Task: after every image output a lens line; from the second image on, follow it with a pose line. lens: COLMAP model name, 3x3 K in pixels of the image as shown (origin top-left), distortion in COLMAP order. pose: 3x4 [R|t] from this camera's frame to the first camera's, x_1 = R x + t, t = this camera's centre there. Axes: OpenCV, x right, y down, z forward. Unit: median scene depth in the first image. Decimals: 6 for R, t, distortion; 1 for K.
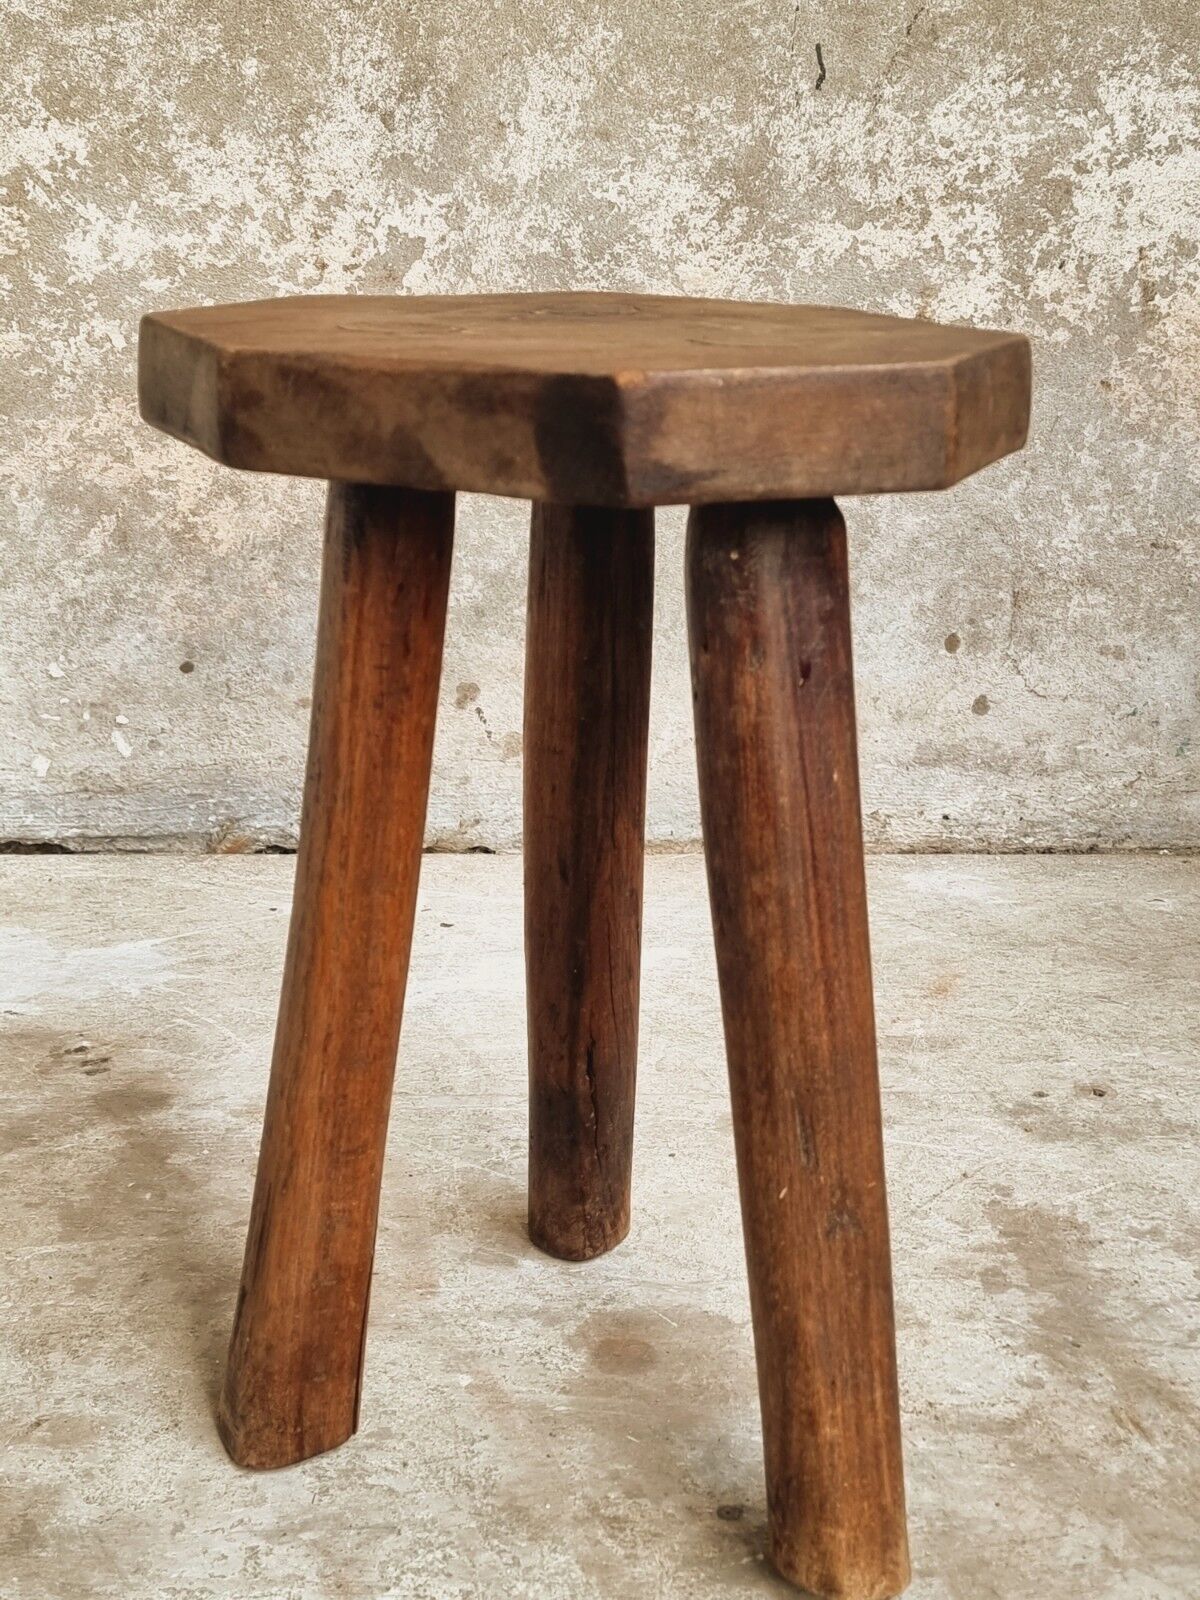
lens RADIAL K [[2131.9, 0, 578.4], [0, 2131.9, 801.3], [0, 0, 1]] dist [0.064068, 0.000000]
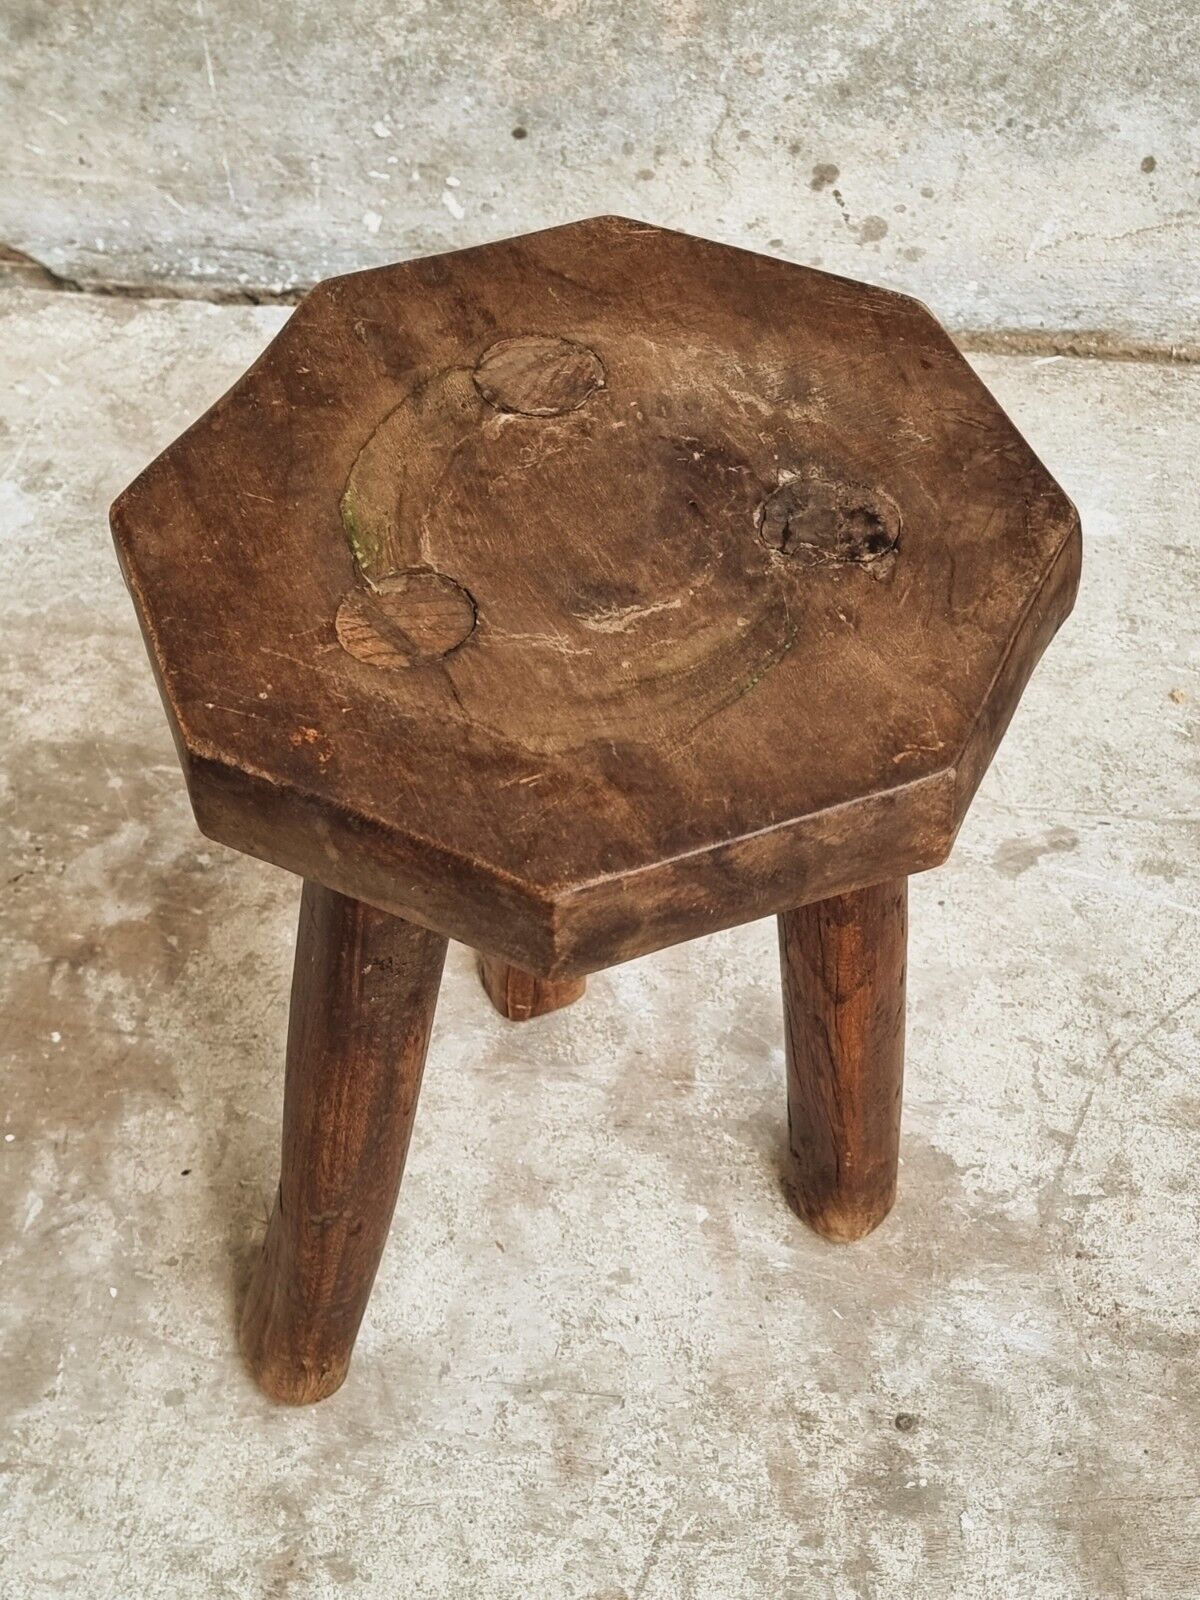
lens RADIAL K [[2131.9, 0, 588.0], [0, 2131.9, 800.4], [0, 0, 1]] dist [0.064068, 0.000000]
pose [[0.979837, 0.118085, -0.161168, 0.028181], [-0.014618, 0.846863, 0.531610, -0.326407], [0.199262, -0.518536, 0.831514, 0.101537]]
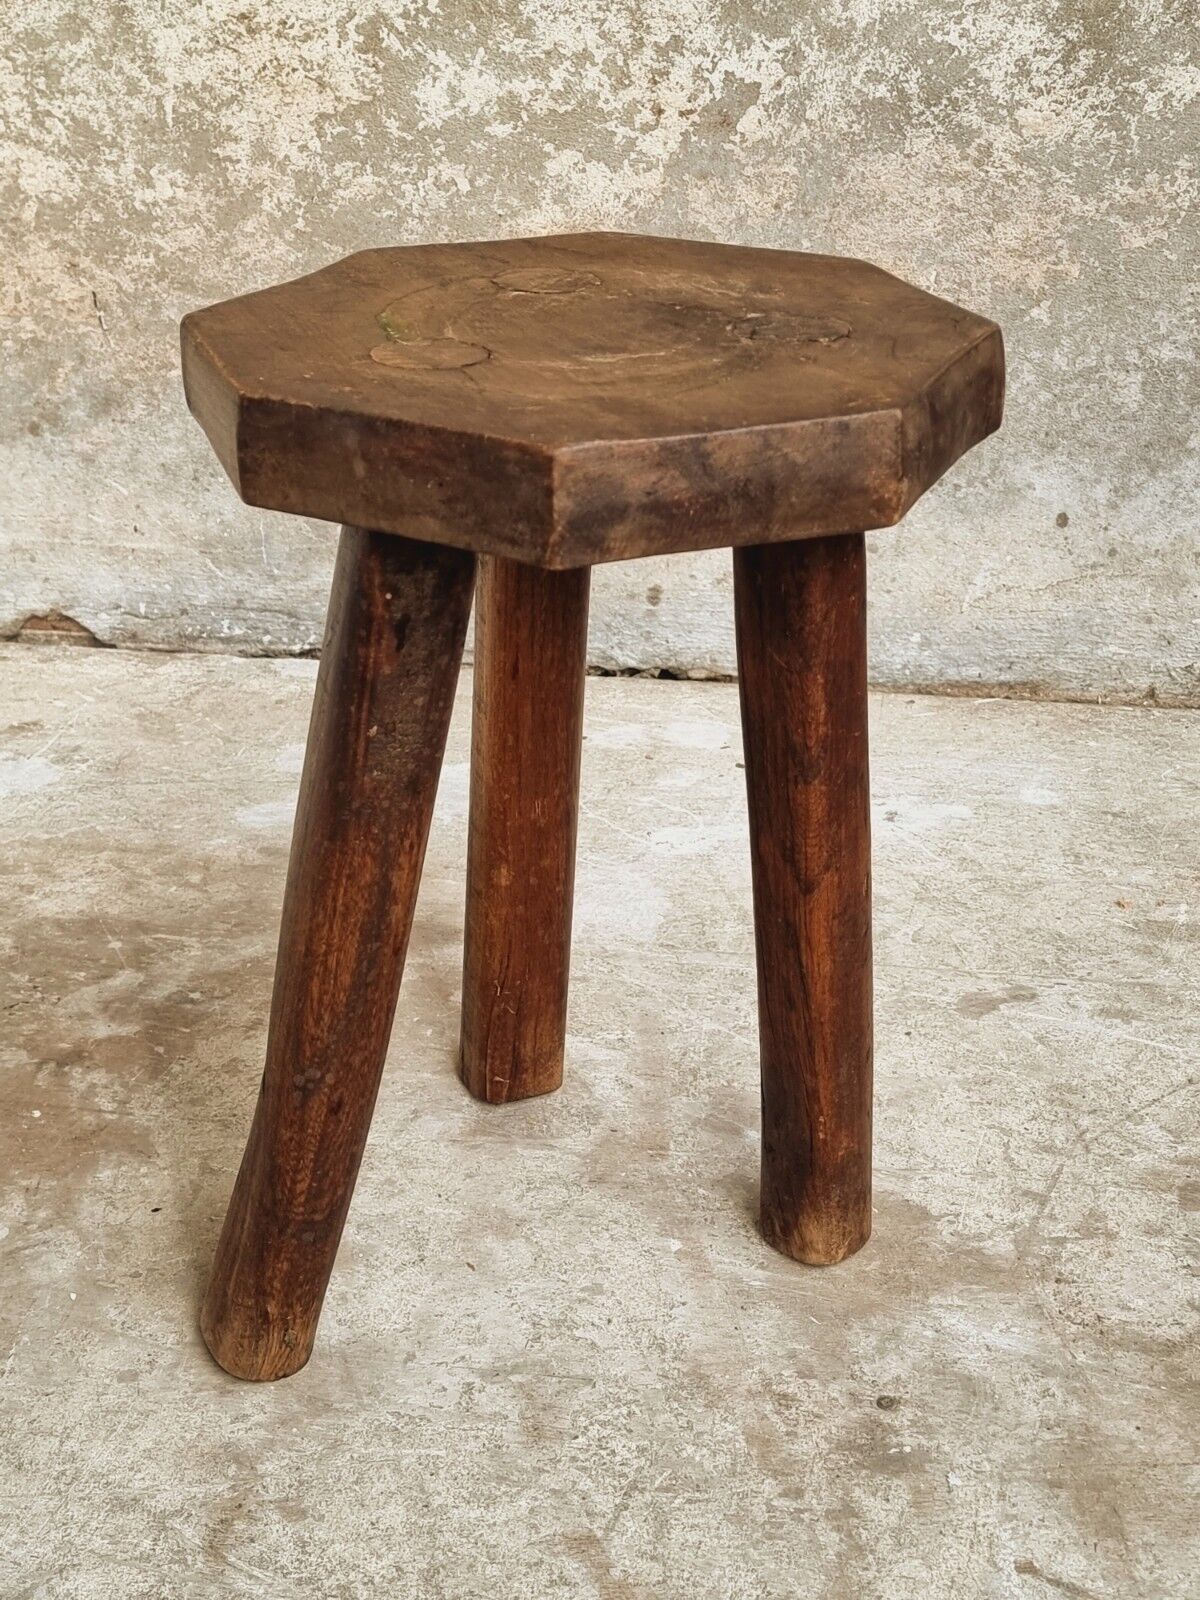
lens RADIAL K [[2131.9, 0, 574.4], [0, 2131.9, 793.1], [0, 0, 1]] dist [0.064068, 0.000000]
pose [[0.979051, 0.069869, -0.191251, 0.058678], [-0.041107, 0.987767, 0.150420, -0.082349], [0.199422, -0.139407, 0.969947, -0.040477]]
